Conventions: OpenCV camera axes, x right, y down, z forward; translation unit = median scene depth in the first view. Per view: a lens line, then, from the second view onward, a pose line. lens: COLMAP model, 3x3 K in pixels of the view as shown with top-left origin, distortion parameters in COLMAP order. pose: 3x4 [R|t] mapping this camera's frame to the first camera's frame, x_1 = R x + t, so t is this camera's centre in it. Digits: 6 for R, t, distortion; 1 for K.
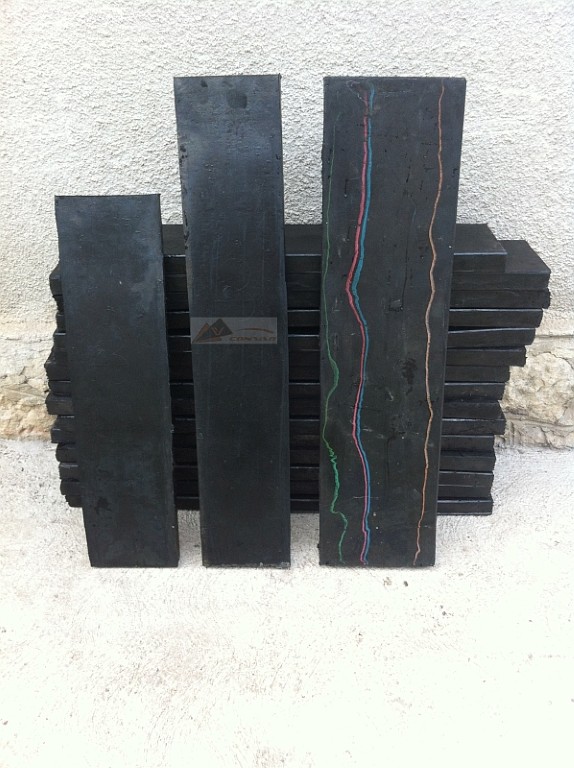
lens RADIAL K [[792.8, 0, 287.1], [0, 792.8, 396.8], [0, 0, 1]] dist [-0.064844, 0.006907]
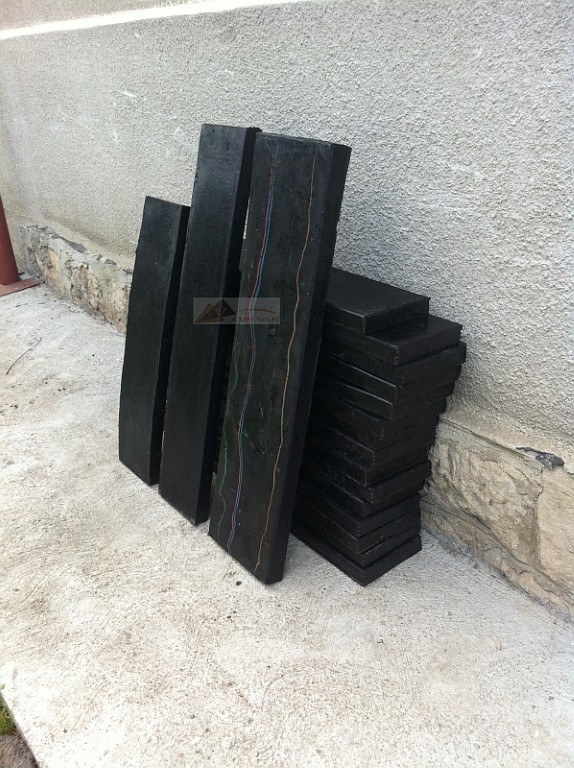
lens RADIAL K [[776.4, 0, 287.0], [0, 776.4, 384.0], [0, 0, 1]] dist [-0.013204, -0.007861]
pose [[0.612443, 0.319471, -0.723085, 0.946631], [-0.380336, 0.920957, 0.084754, -0.146161], [0.693007, 0.223108, 0.685540, 0.257939]]
